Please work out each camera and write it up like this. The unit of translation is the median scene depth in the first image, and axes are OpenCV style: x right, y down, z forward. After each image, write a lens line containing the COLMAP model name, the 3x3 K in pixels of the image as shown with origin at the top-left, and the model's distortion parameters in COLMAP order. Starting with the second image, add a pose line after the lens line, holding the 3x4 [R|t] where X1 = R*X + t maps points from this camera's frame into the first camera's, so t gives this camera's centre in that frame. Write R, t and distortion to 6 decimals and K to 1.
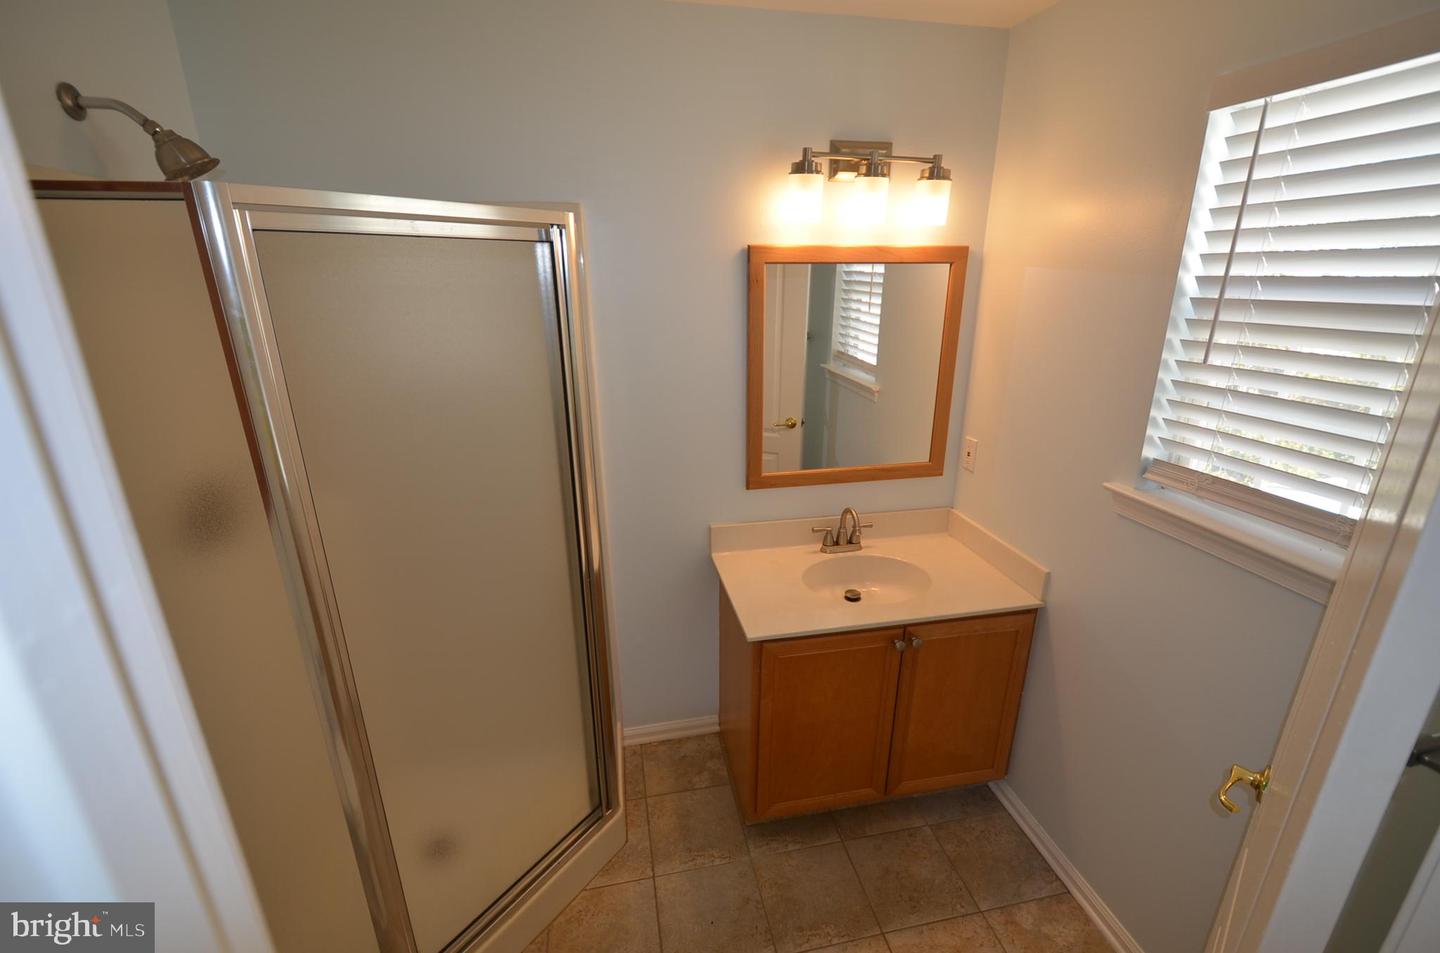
lens RADIAL K [[623.1, 0, 723.0], [0, 623.1, 483.2], [0, 0, 1]] dist [-0.003734, -0.000904]
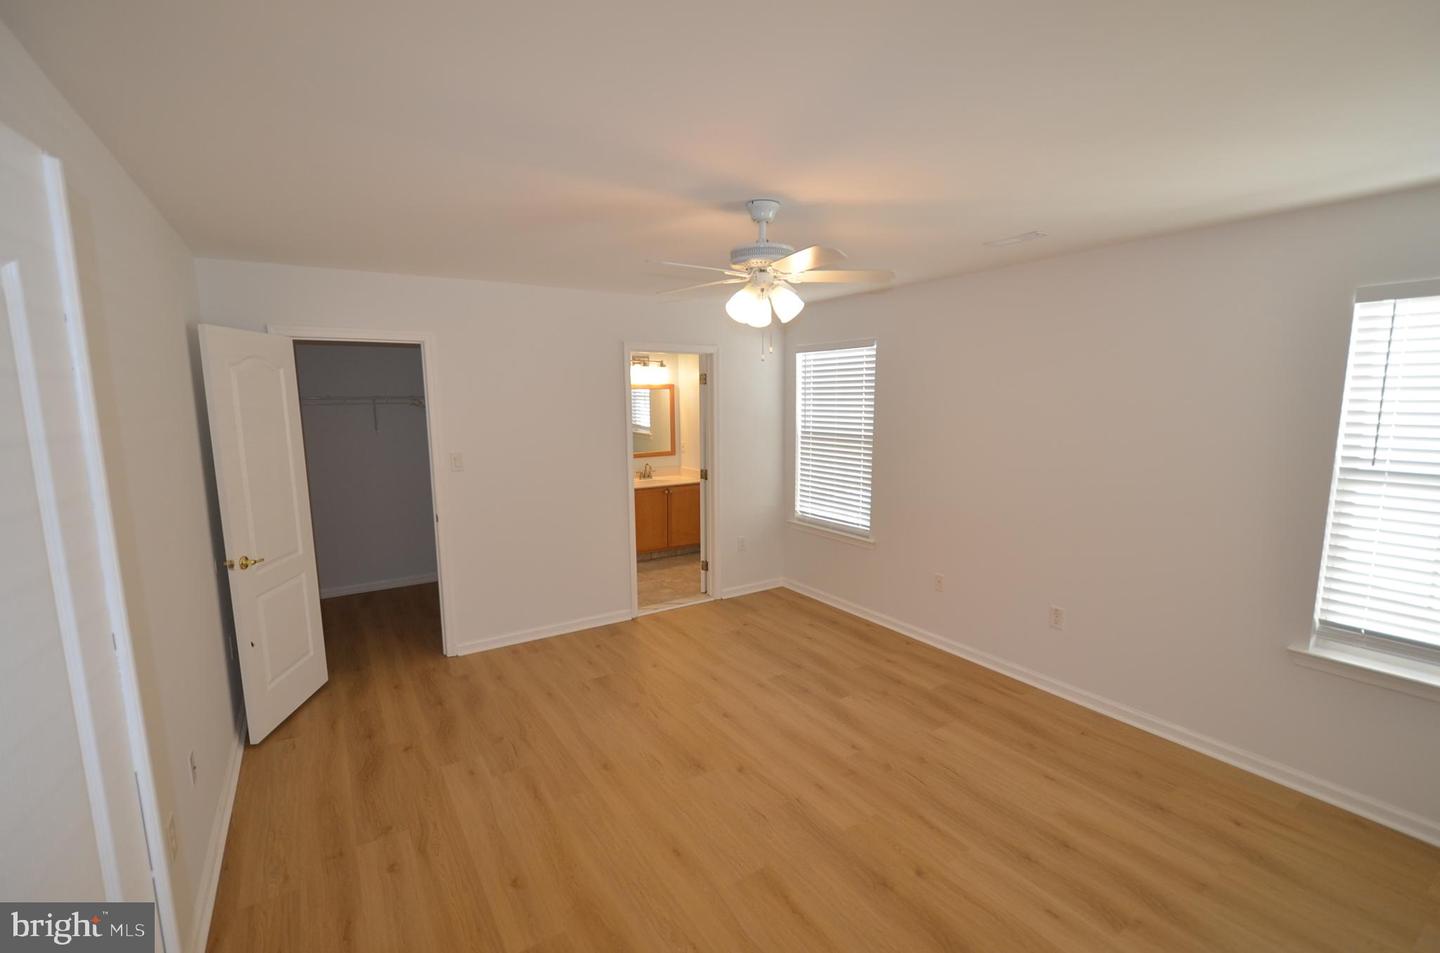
lens RADIAL K [[623.1, 0, 721.8], [0, 623.1, 488.5], [0, 0, 1]] dist [-0.003734, -0.000904]
pose [[0.931541, -0.061372, 0.358421, -0.562514], [0.123963, 0.980210, -0.154343, 0.670197], [-0.341856, 0.188208, 0.920713, -1.927085]]
